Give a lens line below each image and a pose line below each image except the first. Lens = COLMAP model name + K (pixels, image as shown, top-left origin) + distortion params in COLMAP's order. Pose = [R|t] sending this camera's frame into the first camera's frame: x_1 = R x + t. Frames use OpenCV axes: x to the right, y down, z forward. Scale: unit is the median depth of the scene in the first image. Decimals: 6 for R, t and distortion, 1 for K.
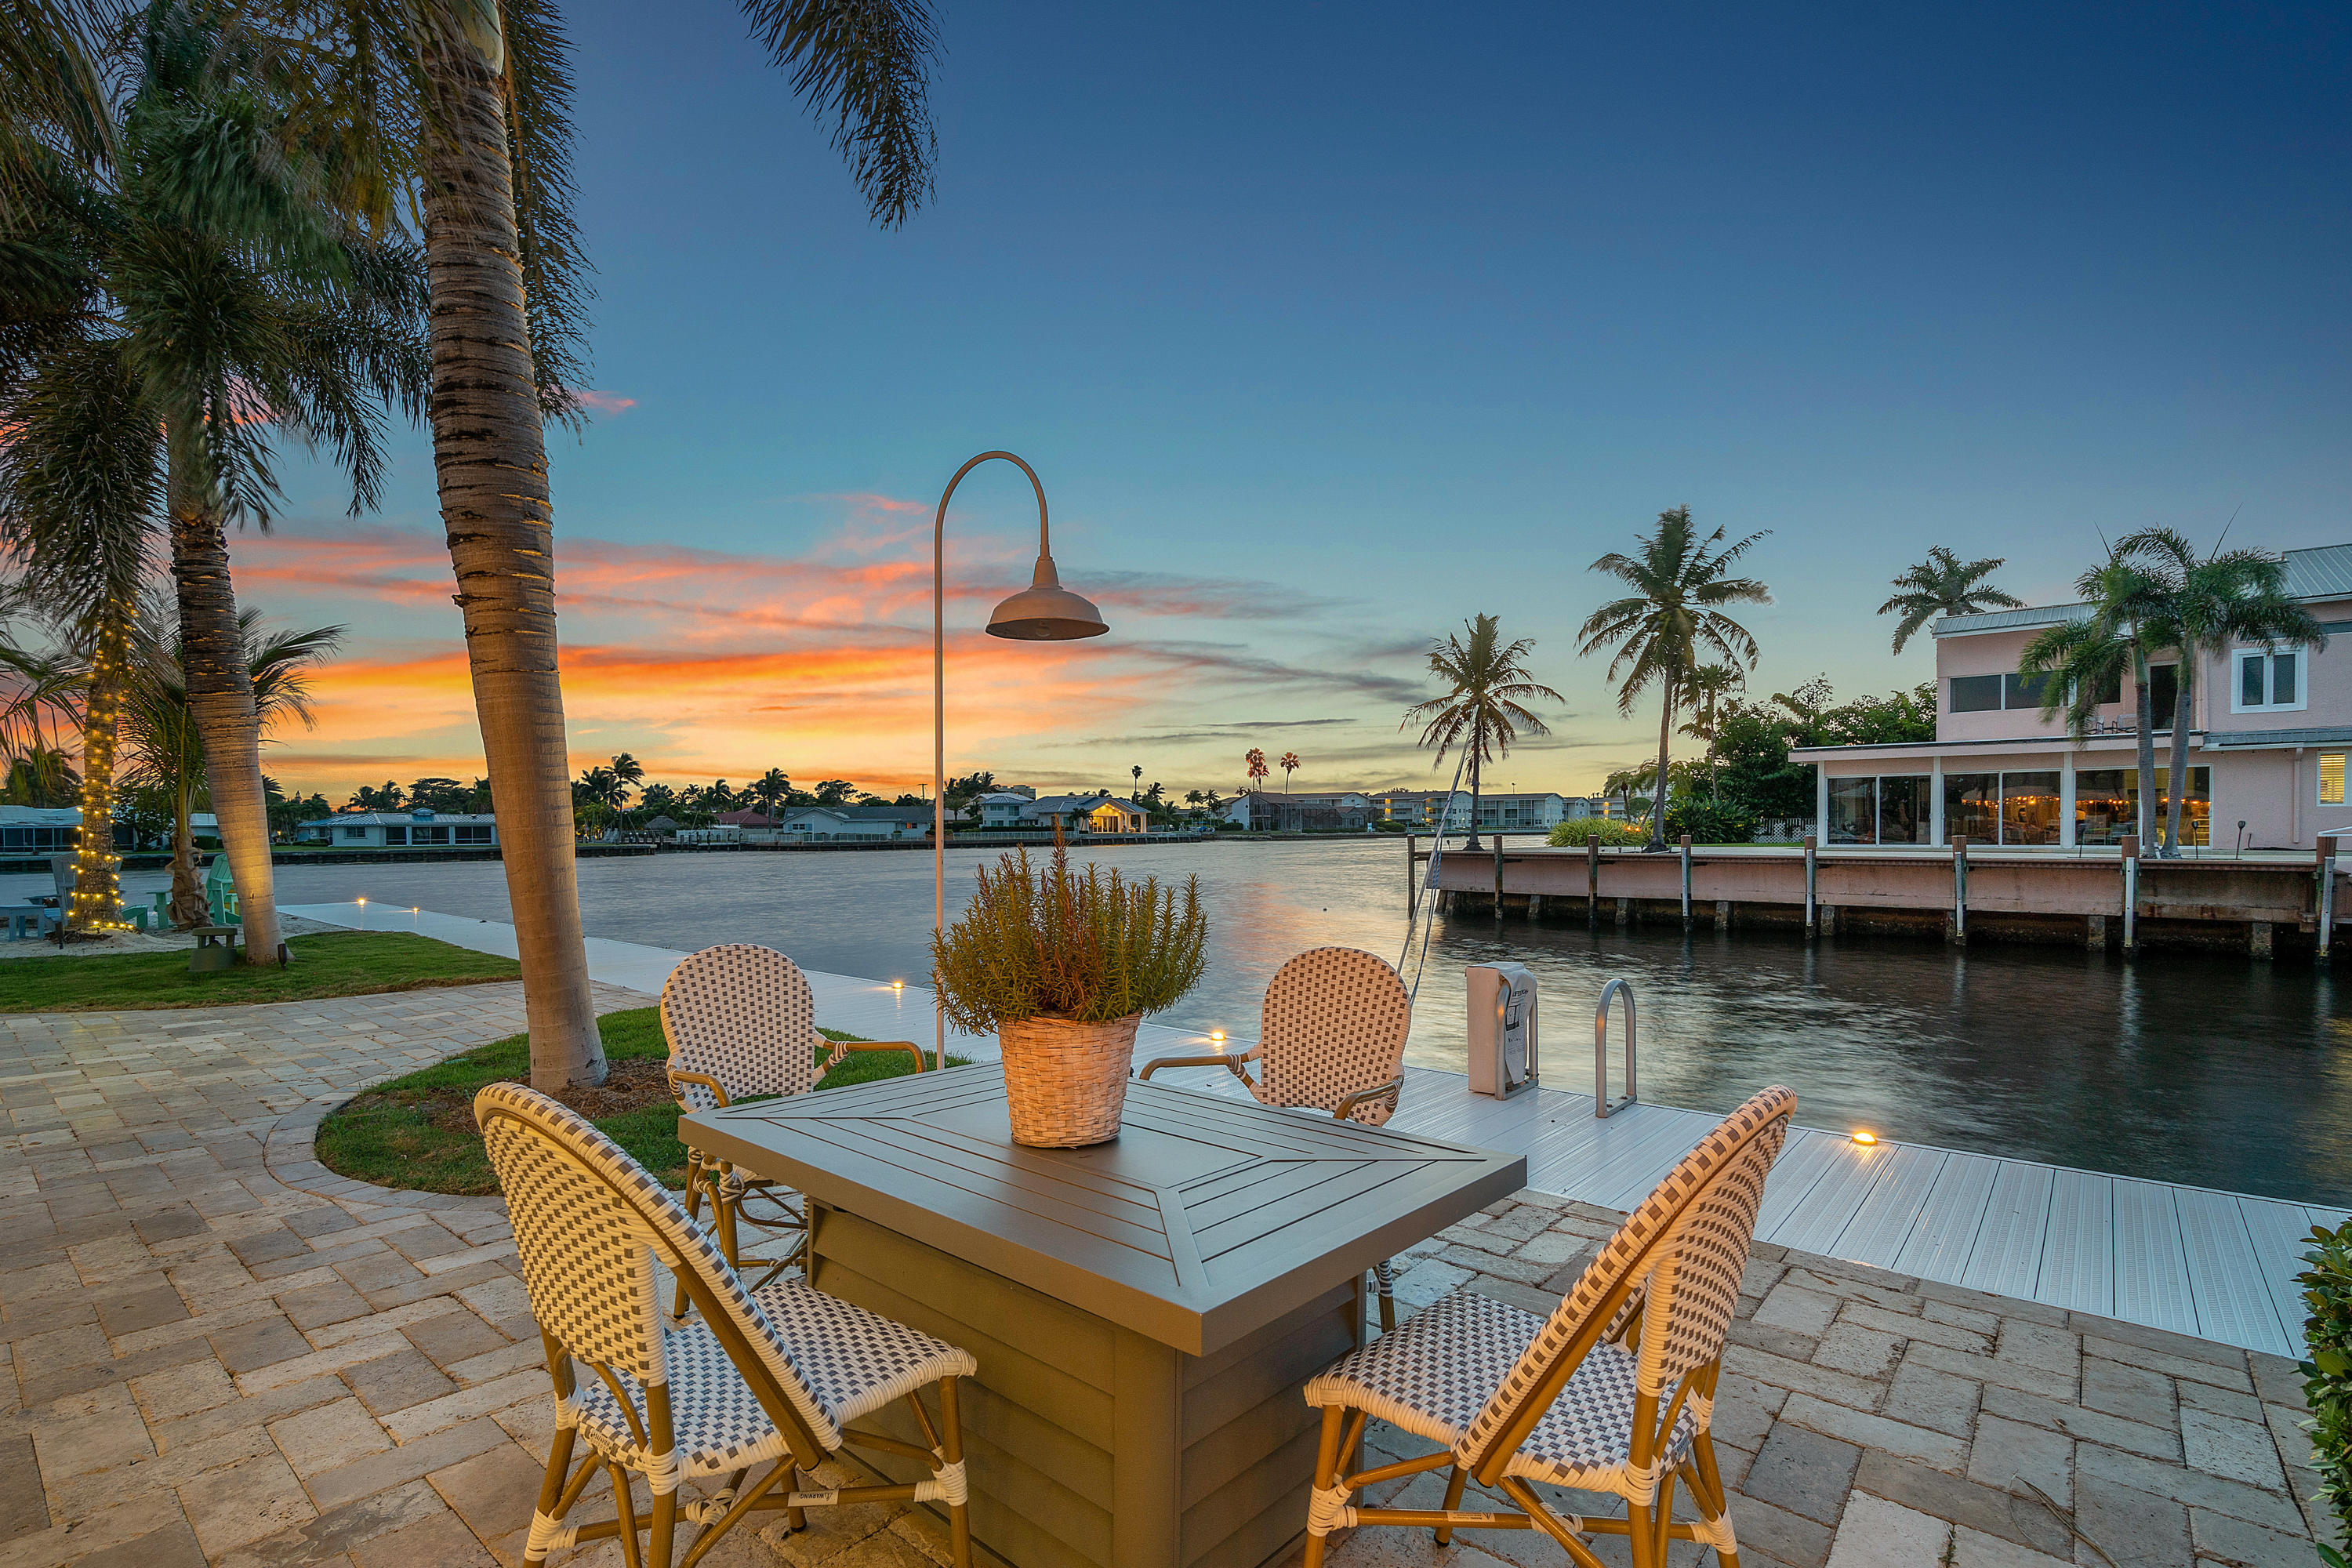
lens RADIAL K [[1069.0, 0, 1150.1], [0, 1069.0, 829.2], [0, 0, 1]] dist [0.003471, 0.000495]
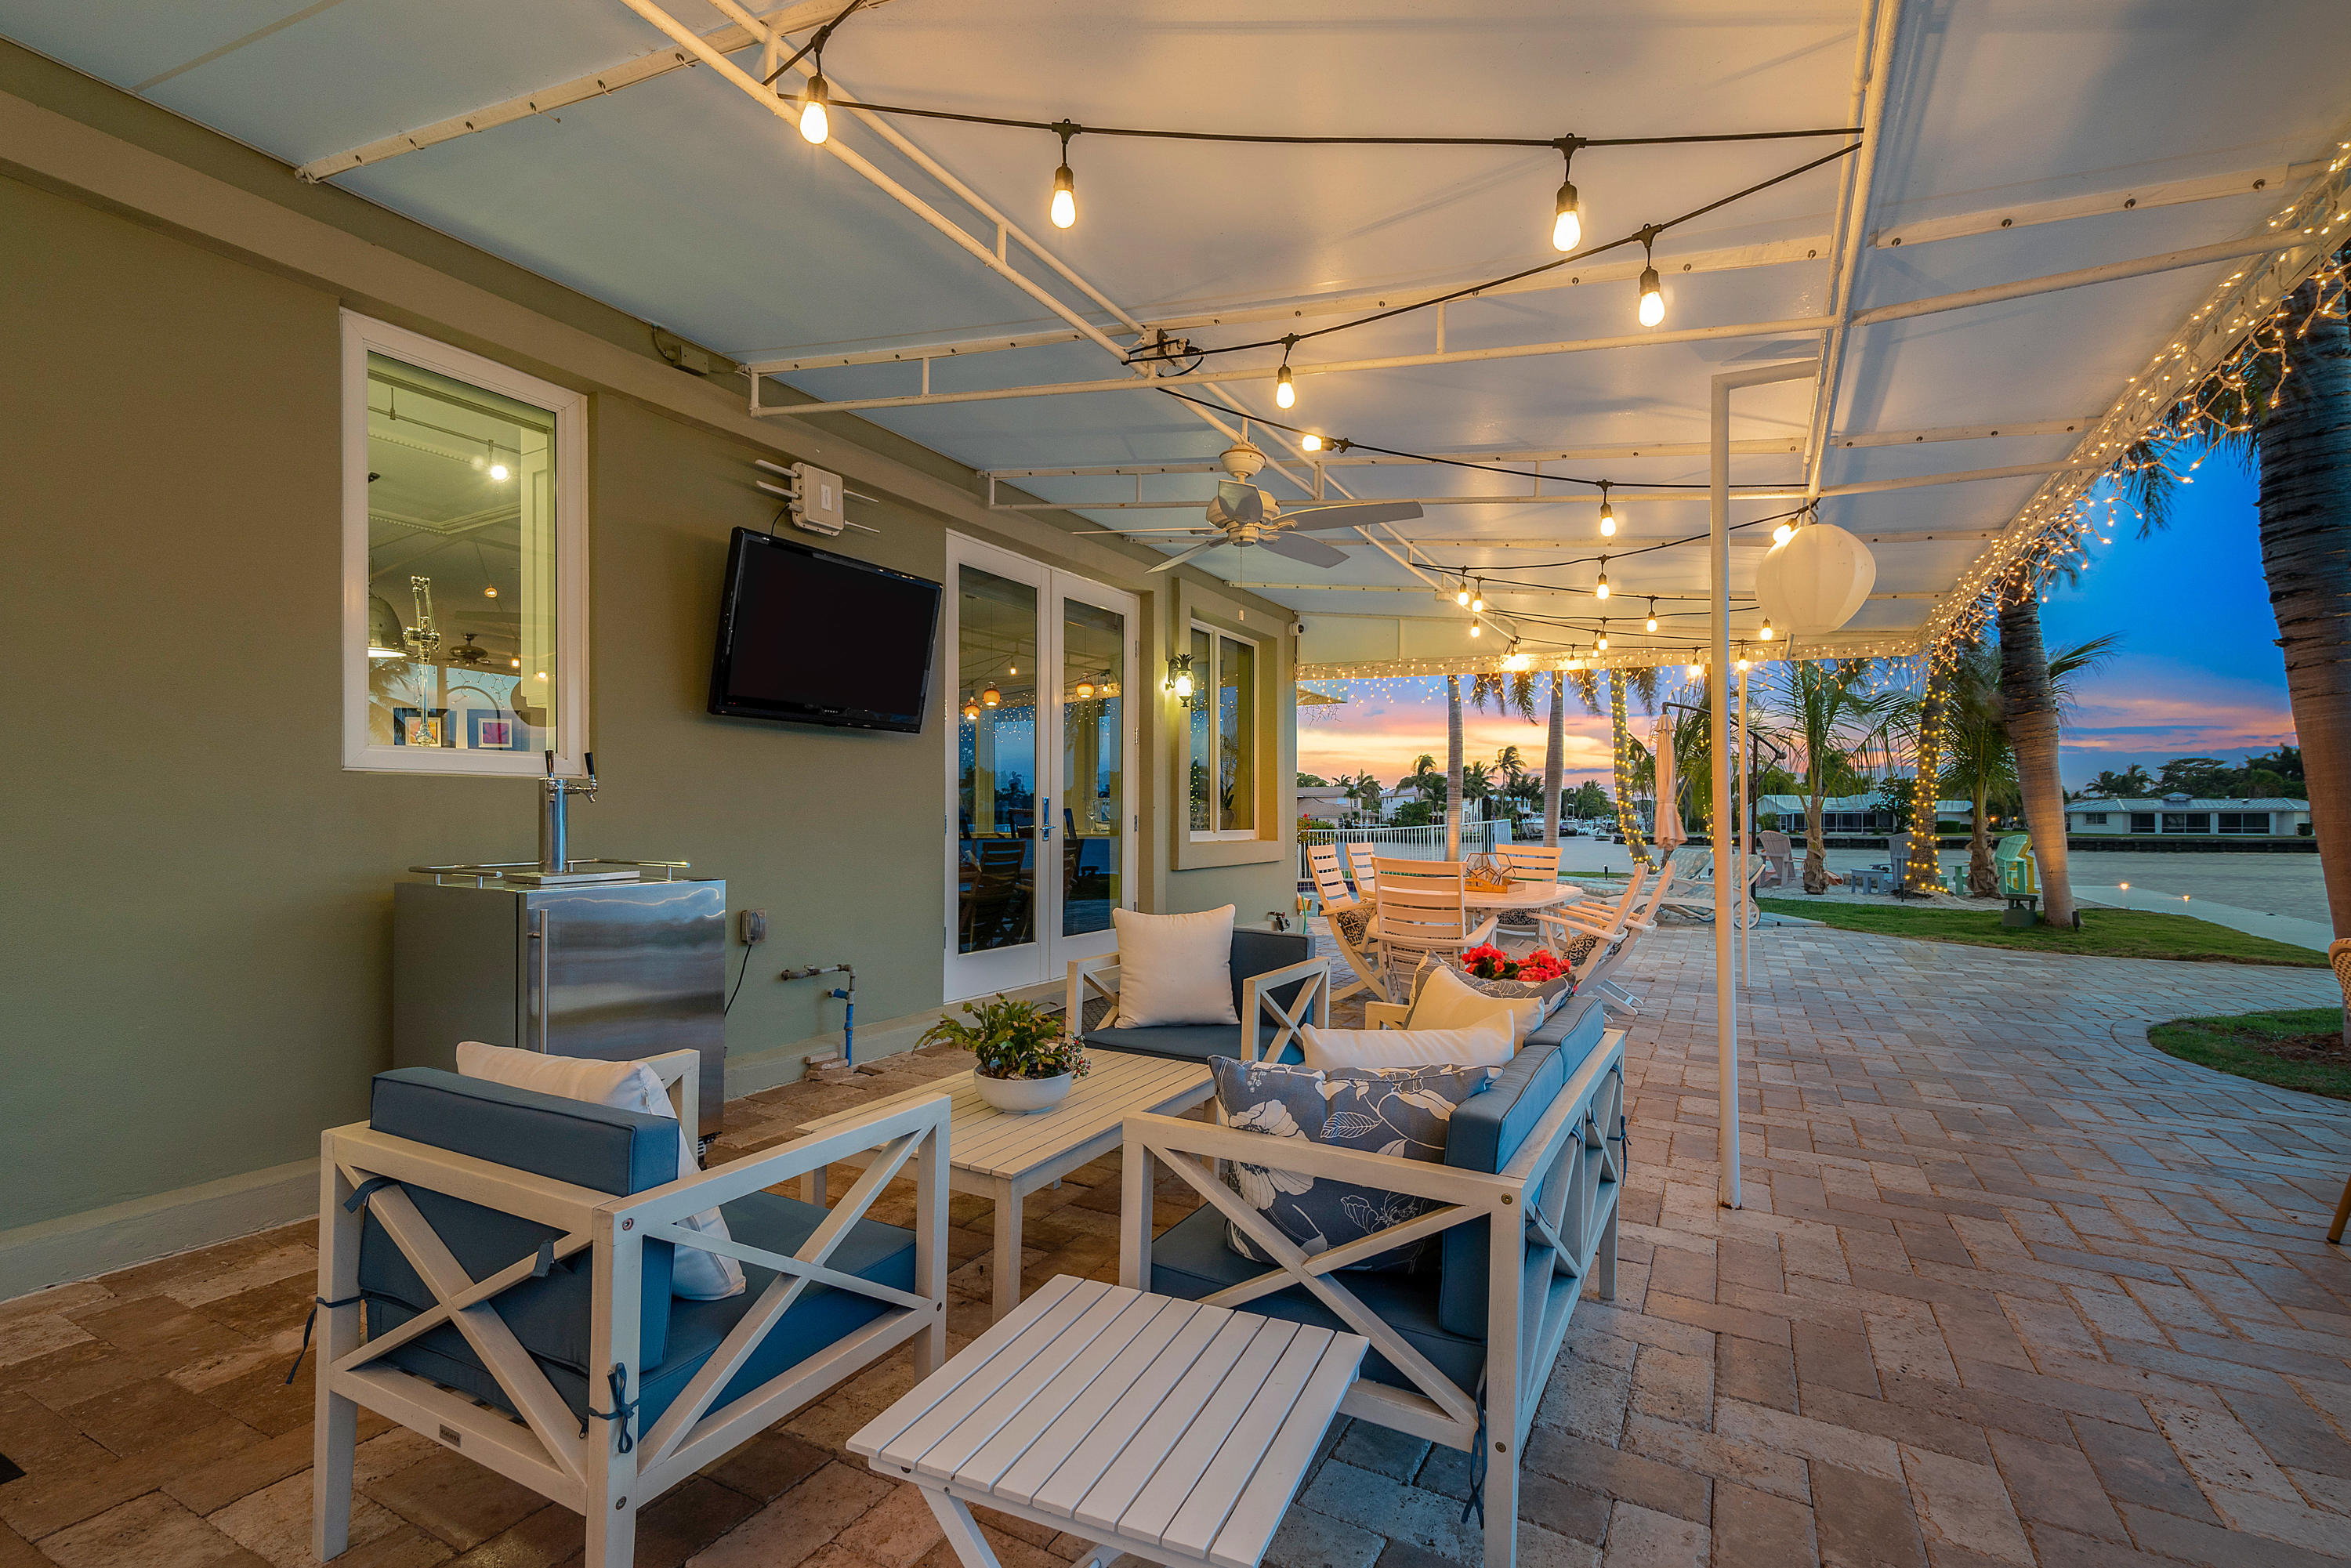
lens RADIAL K [[1068.5, 0, 1149.6], [0, 1068.5, 829.2], [0, 0, 1]] dist [0.003471, 0.000495]
pose [[0.212509, 0.019795, -0.976959, 0.152674], [-0.006318, 0.999802, 0.018883, -0.004088], [0.977139, 0.002159, 0.212592, -0.278284]]
